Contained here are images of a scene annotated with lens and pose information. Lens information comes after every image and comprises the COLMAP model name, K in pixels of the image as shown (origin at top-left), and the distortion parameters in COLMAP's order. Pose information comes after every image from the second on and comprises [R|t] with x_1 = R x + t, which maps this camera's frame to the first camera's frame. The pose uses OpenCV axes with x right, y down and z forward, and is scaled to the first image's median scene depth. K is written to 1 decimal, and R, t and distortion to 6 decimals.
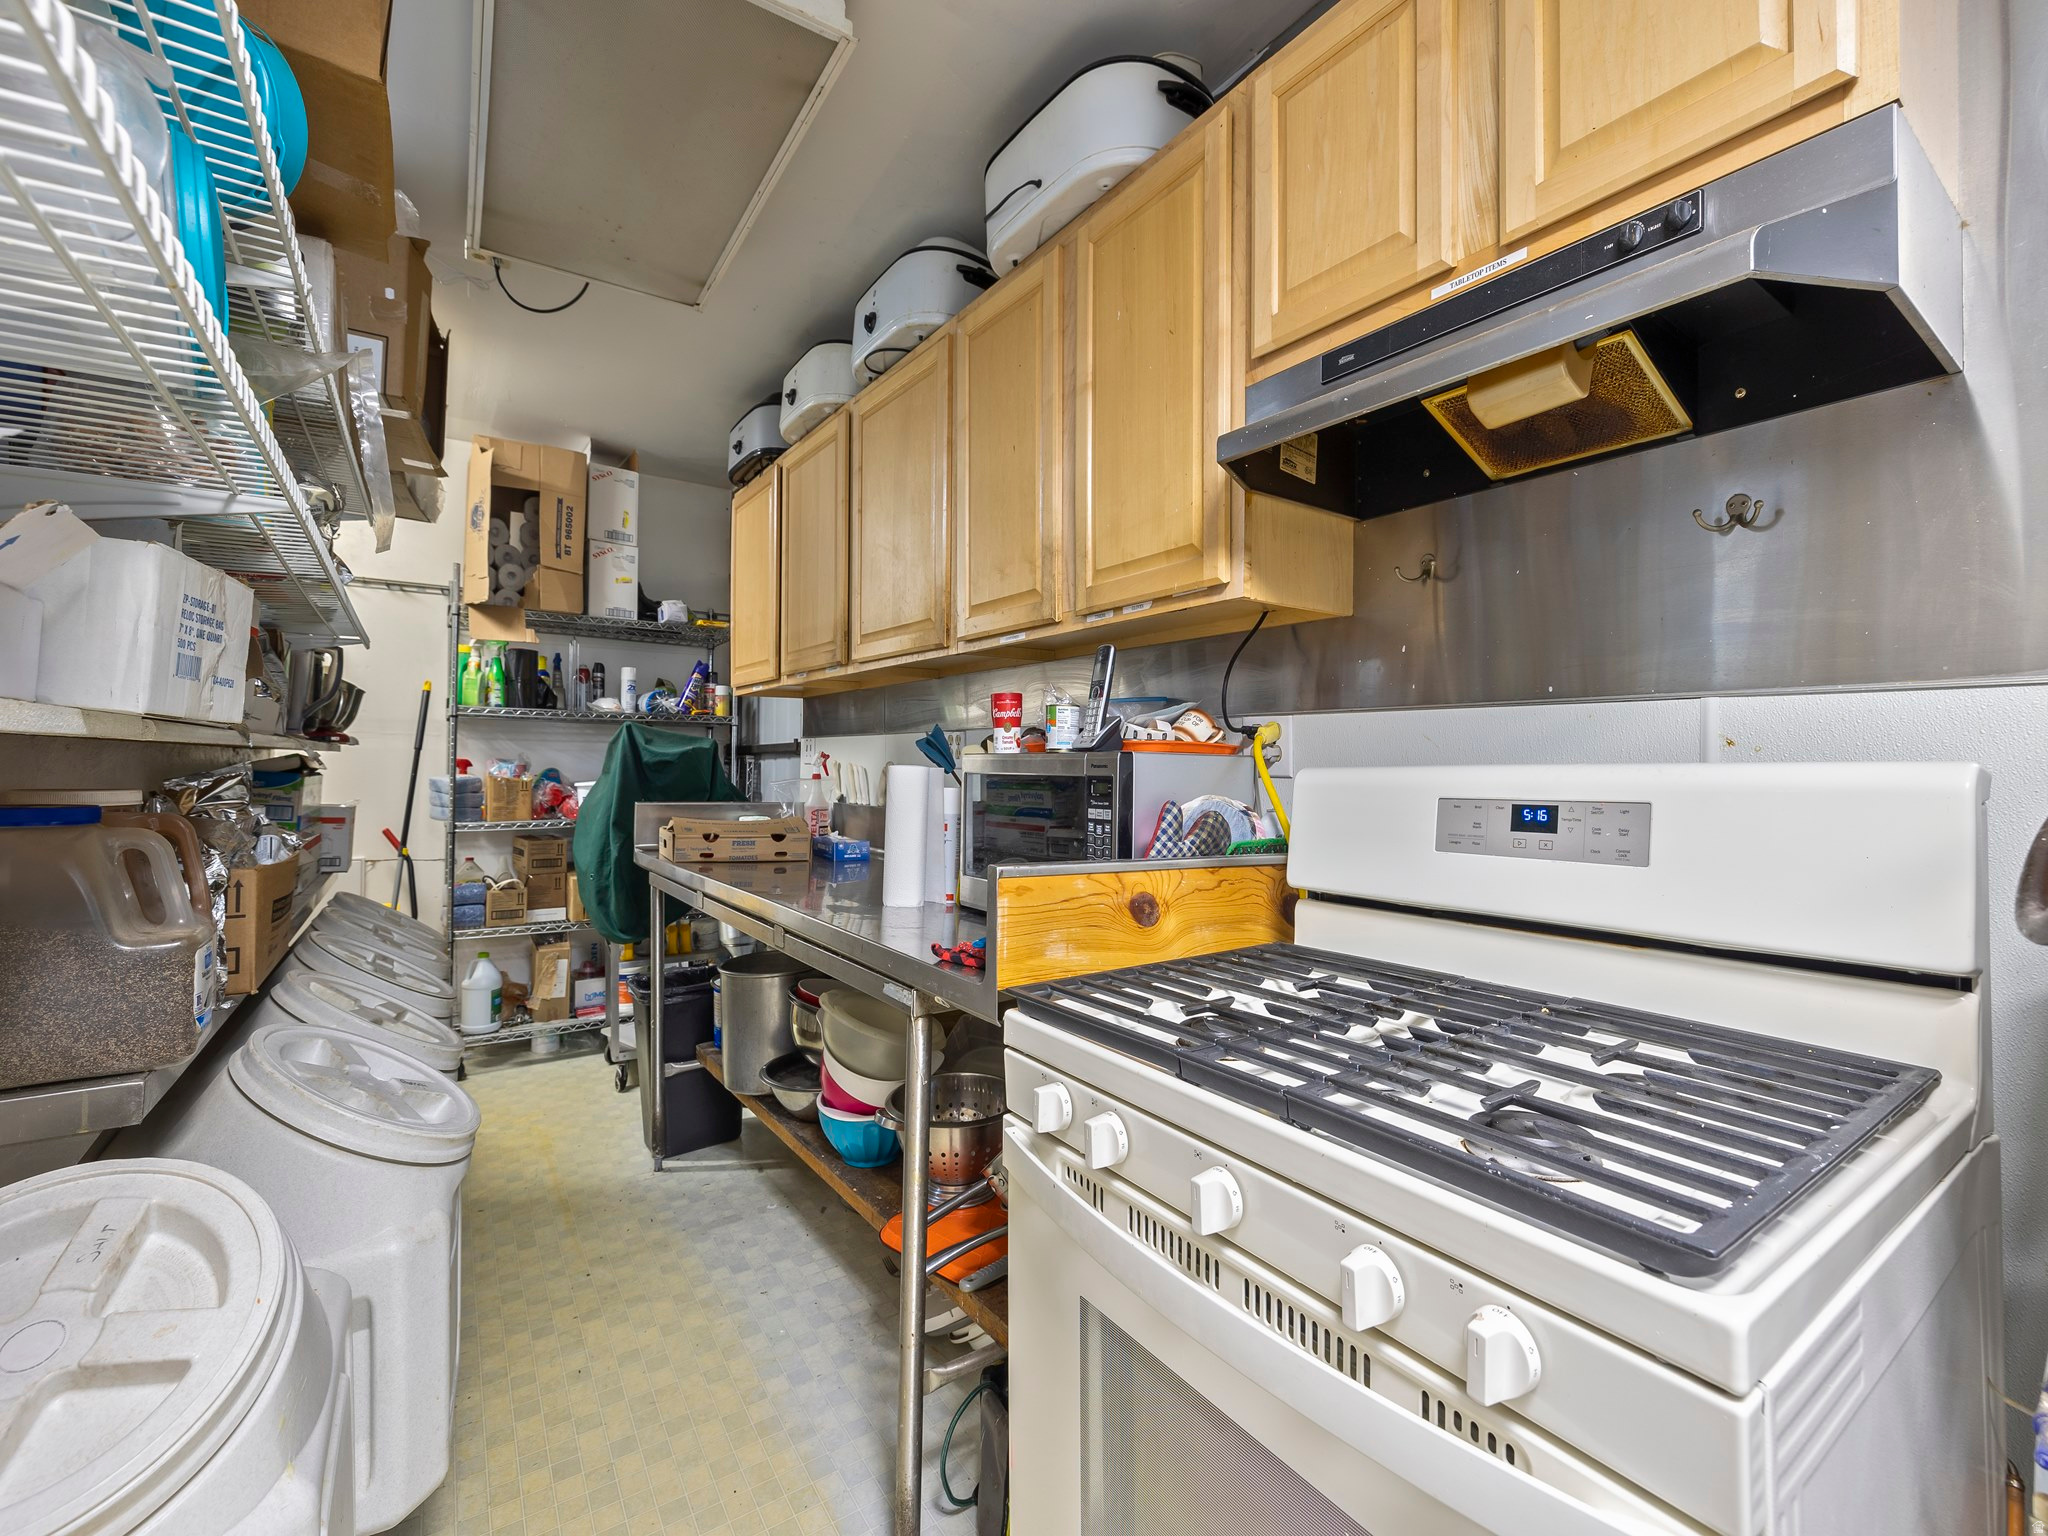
lens RADIAL K [[882.5, 0, 1023.9], [0, 882.5, 762.8], [0, 0, 1]] dist [0.017635, -0.000155]
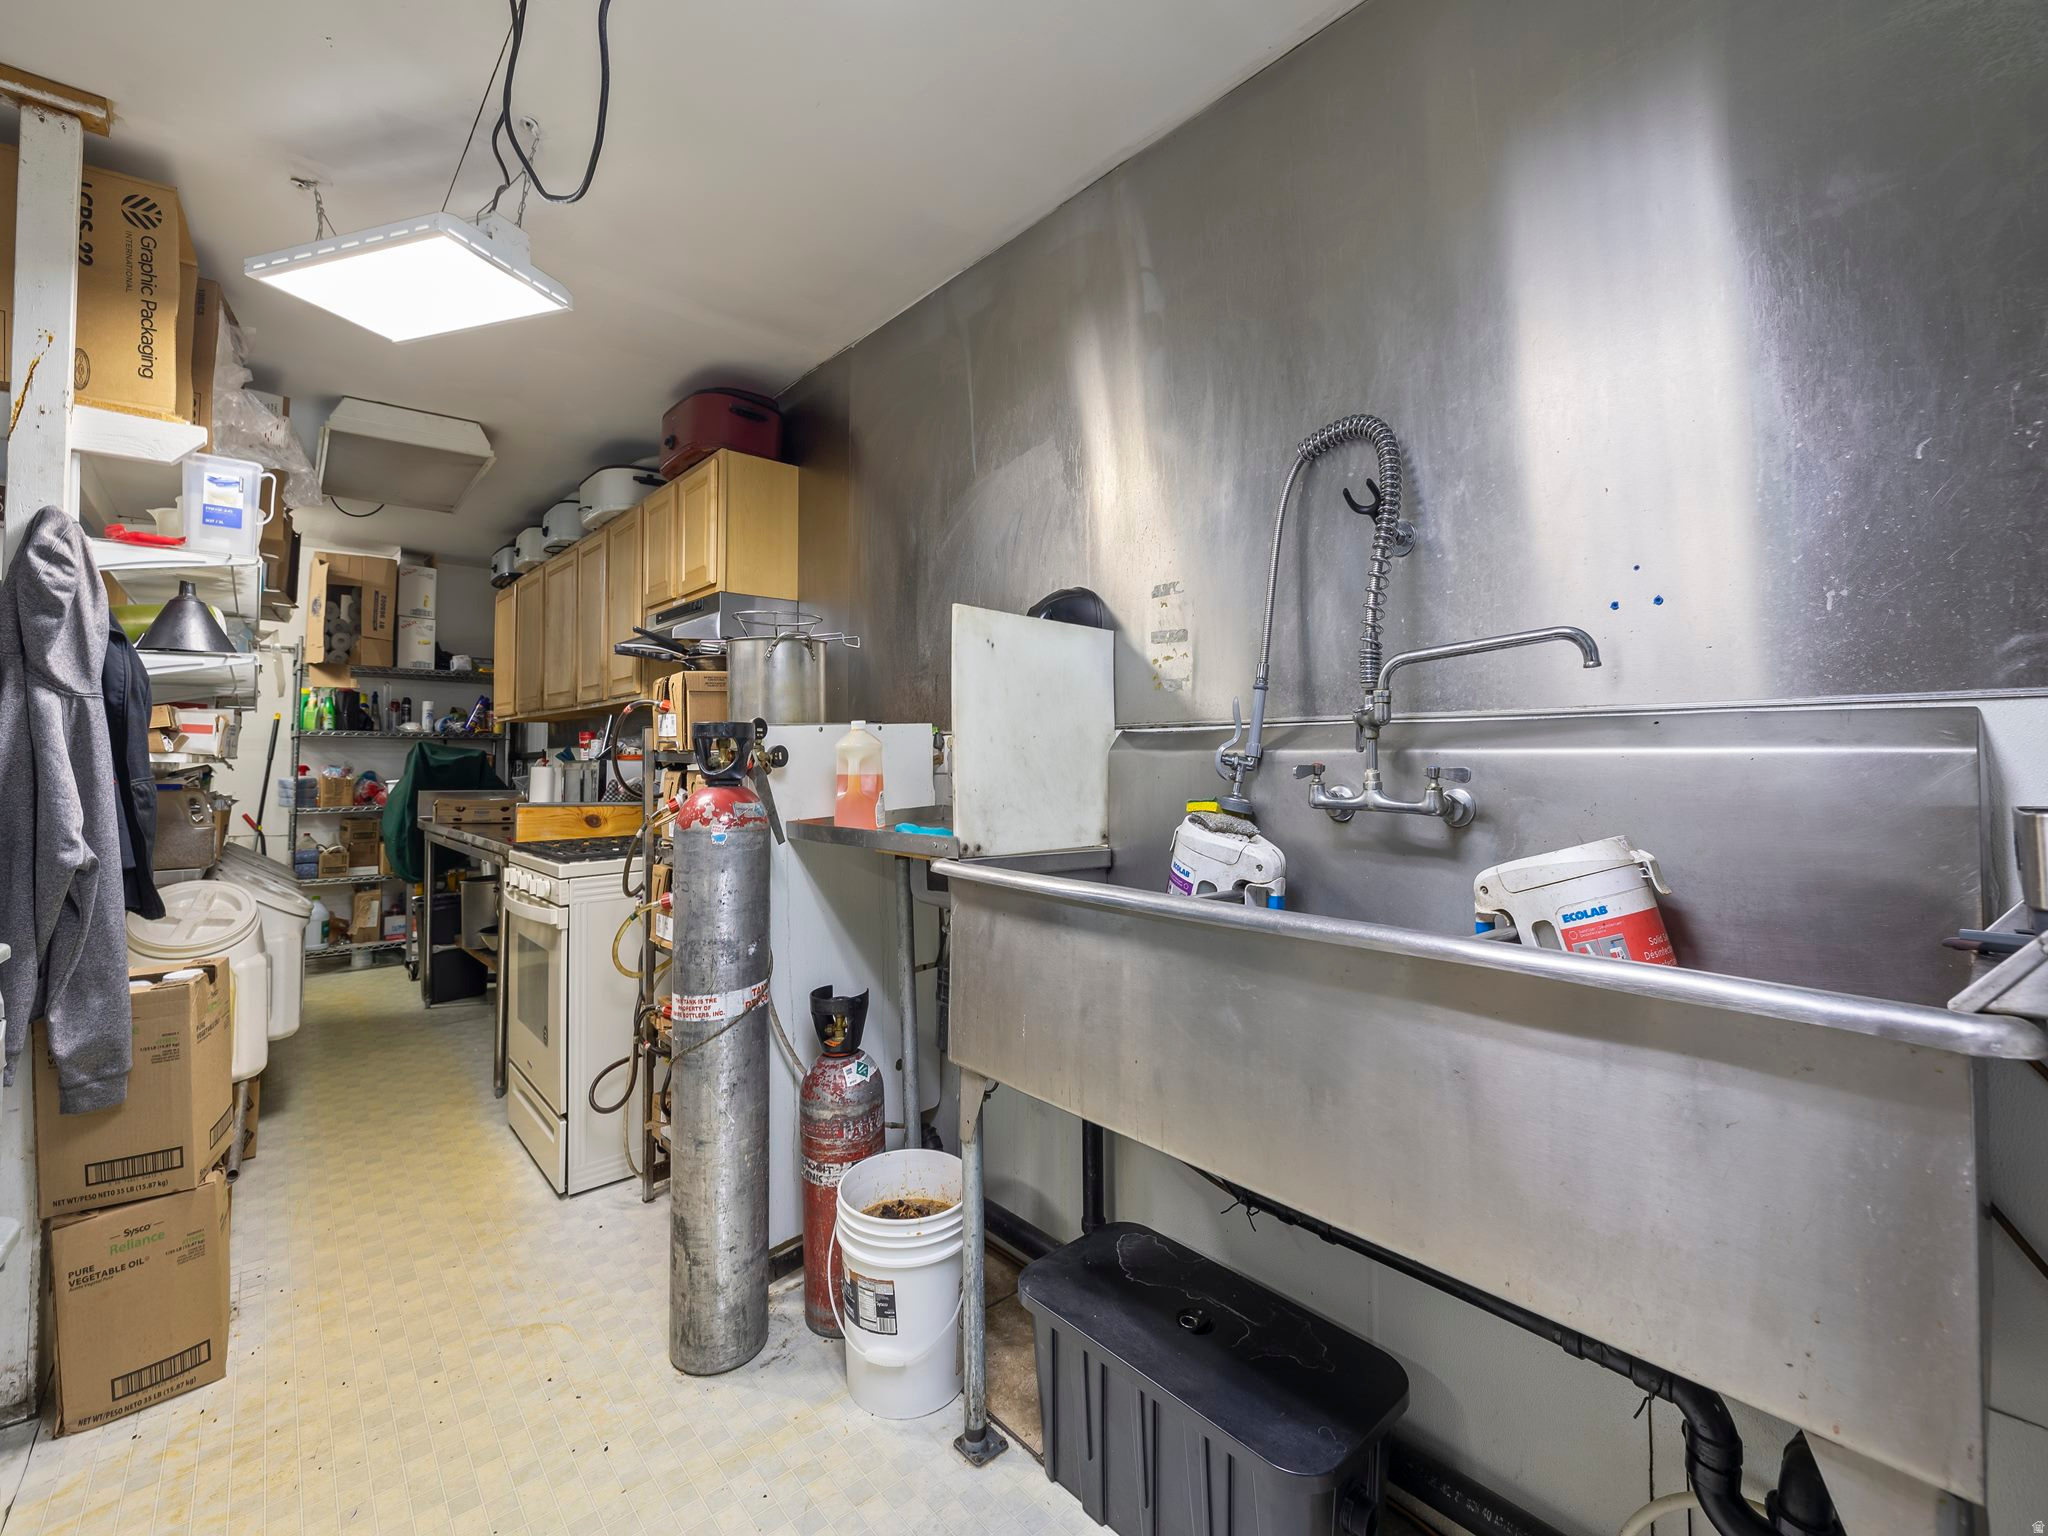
lens RADIAL K [[882.5, 0, 1012.4], [0, 882.5, 727.7], [0, 0, 1]] dist [0.017635, -0.000155]
pose [[0.993546, -0.008339, 0.113126, 0.370647], [0.012326, 0.999326, -0.034585, -0.001202], [-0.112762, 0.035756, 0.992979, -0.604440]]
